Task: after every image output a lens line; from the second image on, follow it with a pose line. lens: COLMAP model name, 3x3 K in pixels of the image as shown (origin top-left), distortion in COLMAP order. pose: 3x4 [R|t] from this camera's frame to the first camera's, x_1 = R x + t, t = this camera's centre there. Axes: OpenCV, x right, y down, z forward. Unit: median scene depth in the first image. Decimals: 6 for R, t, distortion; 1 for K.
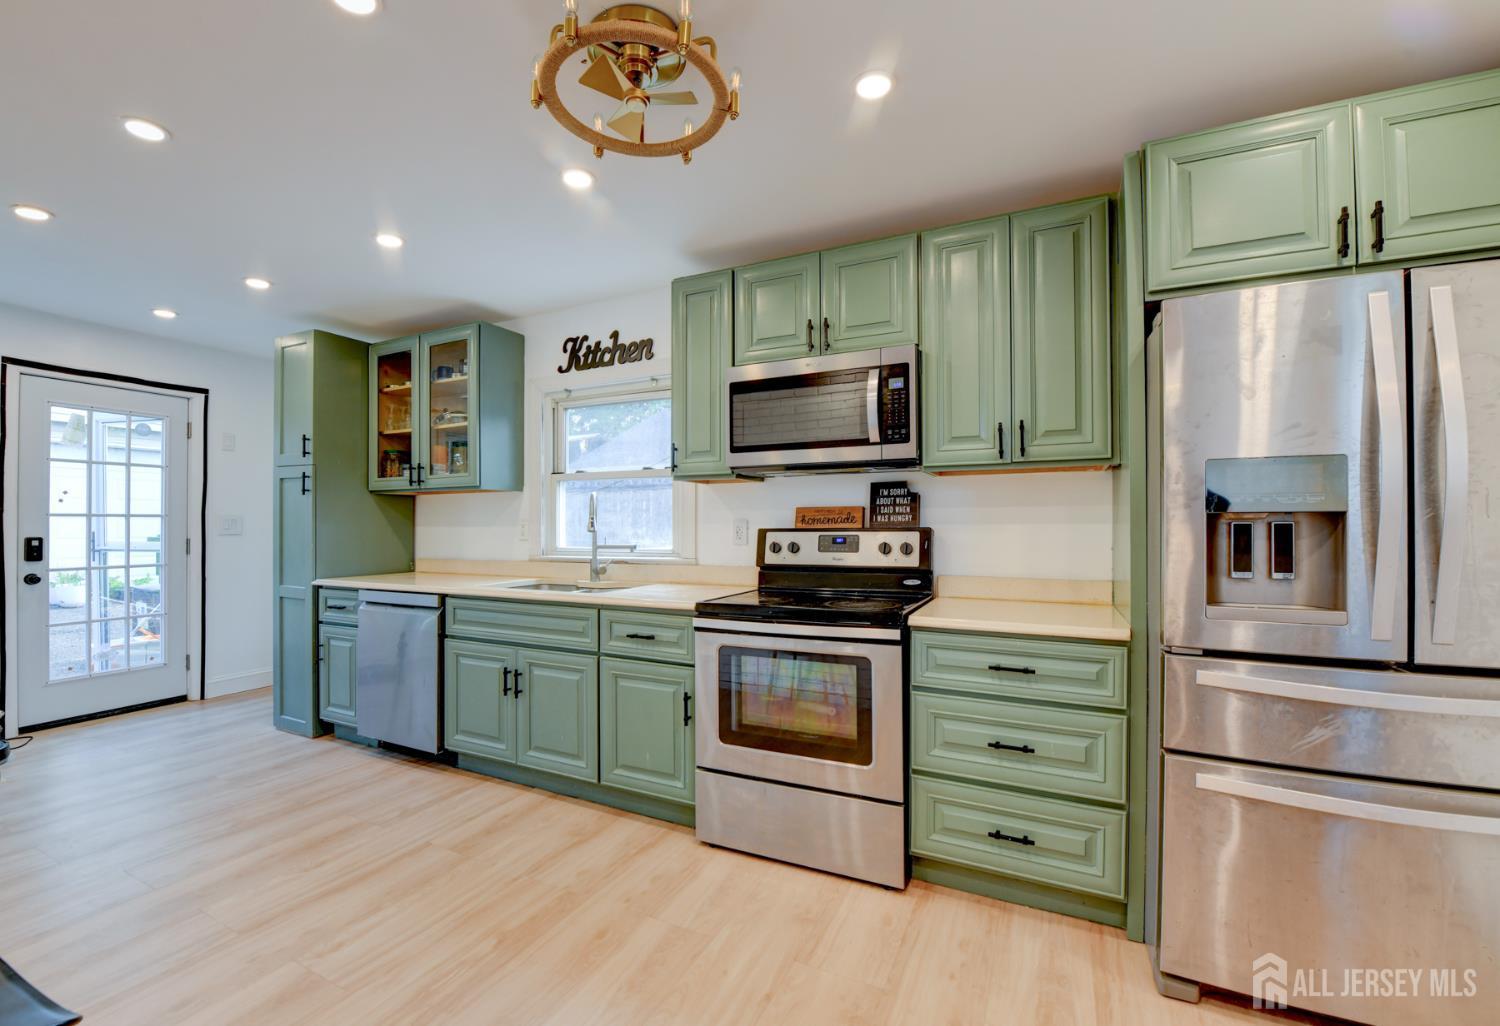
lens RADIAL K [[632.4, 0, 731.5], [0, 632.4, 516.4], [0, 0, 1]] dist [-0.001033, -0.006341]
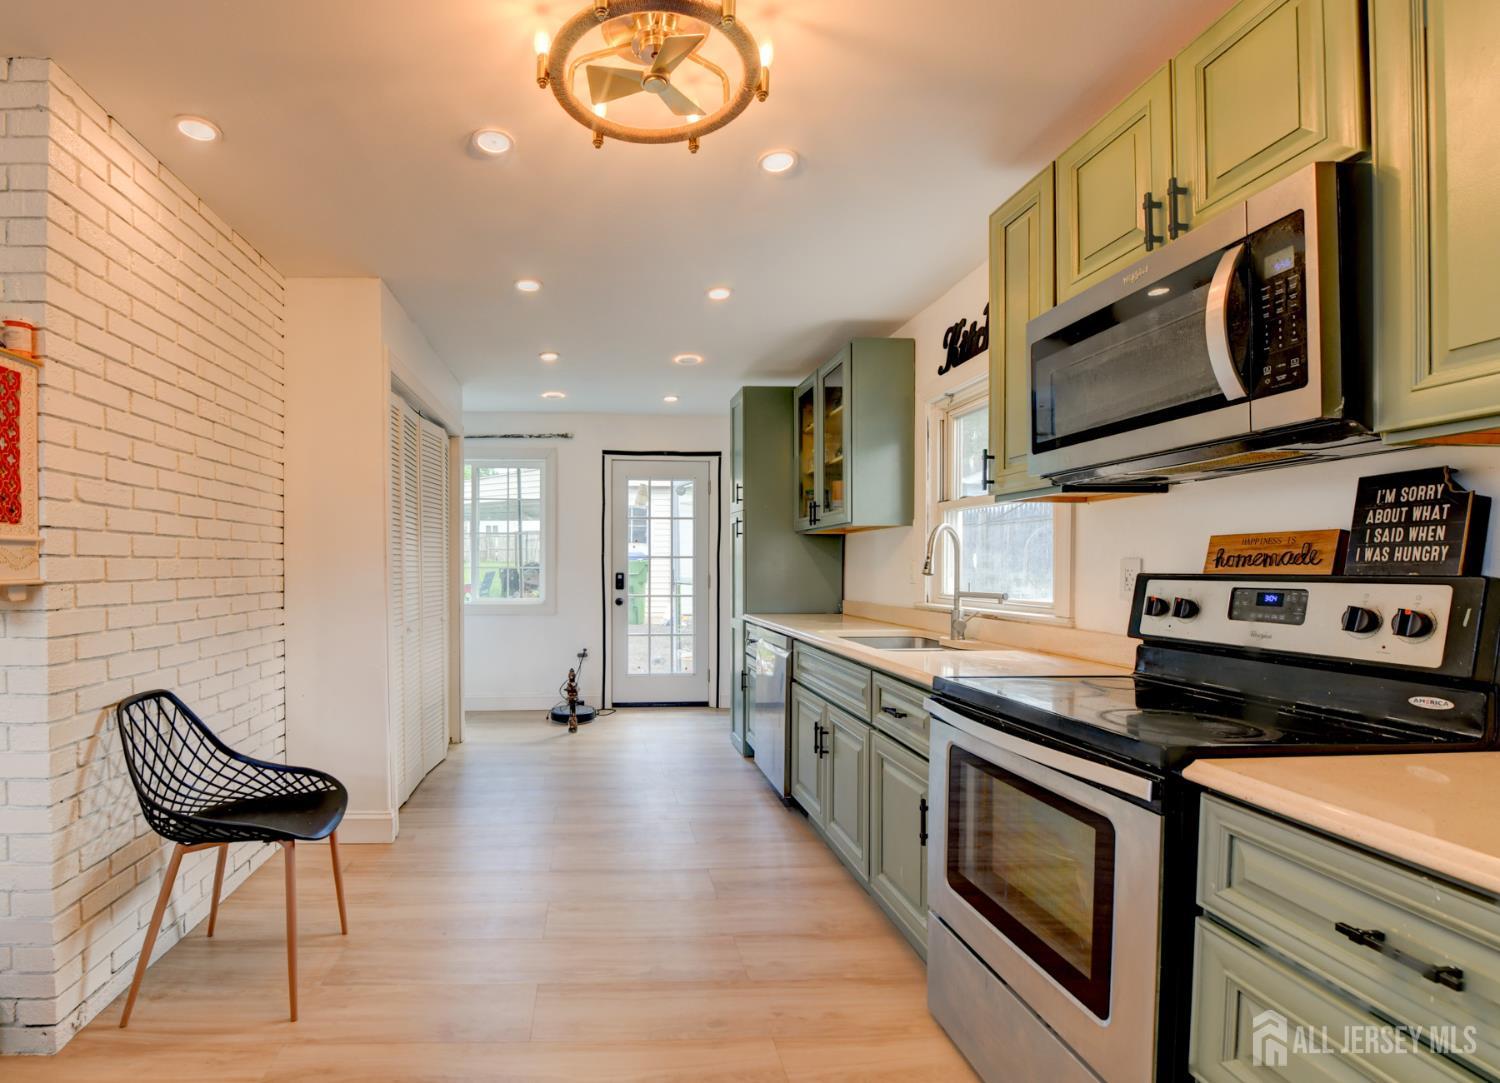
lens RADIAL K [[712.5, 0, 648.2], [0, 712.5, 574.8], [0, 0, 1]] dist [-0.001151, -0.000418]
pose [[0.504790, 0.015426, -0.863104, 0.403805], [0.008224, 0.999709, 0.022677, 0.001857], [0.863203, -0.018545, 0.504516, 0.282443]]
